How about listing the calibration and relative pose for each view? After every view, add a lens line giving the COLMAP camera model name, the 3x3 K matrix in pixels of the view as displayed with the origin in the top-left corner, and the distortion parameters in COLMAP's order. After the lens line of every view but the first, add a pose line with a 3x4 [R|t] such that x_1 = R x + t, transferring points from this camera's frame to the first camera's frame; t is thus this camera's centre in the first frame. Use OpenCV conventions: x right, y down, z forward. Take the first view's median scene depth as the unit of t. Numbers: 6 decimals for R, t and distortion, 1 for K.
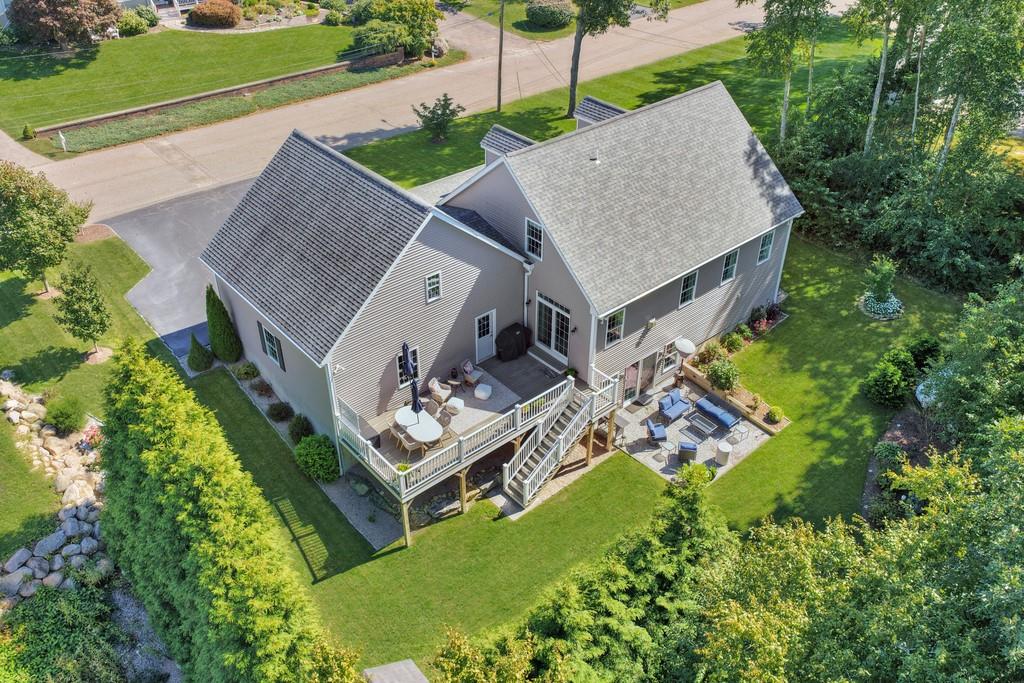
lens RADIAL K [[845.2, 0, 509.7], [0, 845.2, 337.8], [0, 0, 1]] dist [-0.003571, 0.001021]
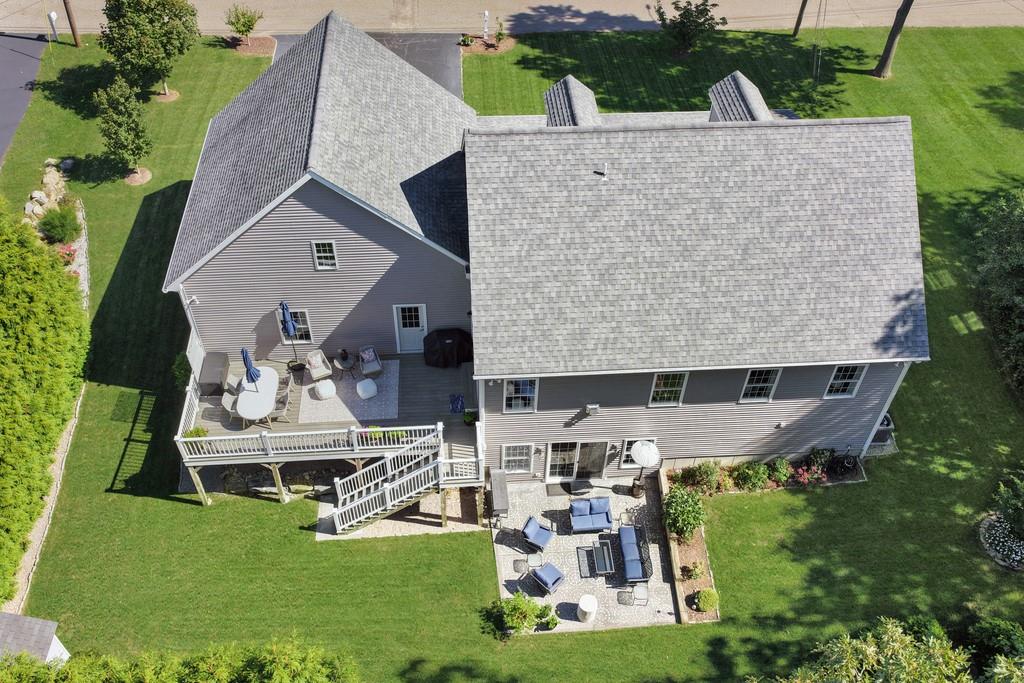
lens RADIAL K [[884.1, 0, 497.9], [0, 884.1, 346.5], [0, 0, 1]] dist [0.003158, 0.004947]
pose [[0.798600, 0.440670, -0.409936, 0.406557], [-0.355356, 0.894953, 0.269779, -0.252896], [0.485758, -0.069773, 0.871304, 0.291693]]
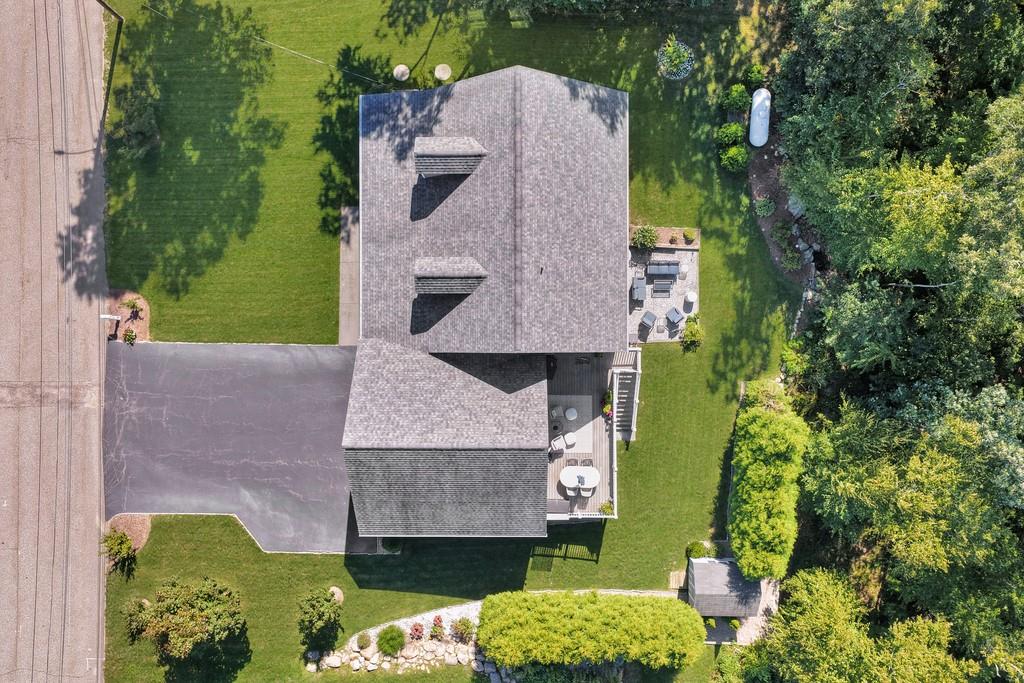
lens RADIAL K [[862.7, 0, 512.0], [0, 862.7, 341.5], [0, 0, 1]] dist [-0.056093, 0.001743]
pose [[0.651724, -0.758443, -0.004468, 0.001895], [0.447454, 0.379724, 0.809688, -1.159886], [-0.612406, -0.529692, 0.586844, 0.278575]]
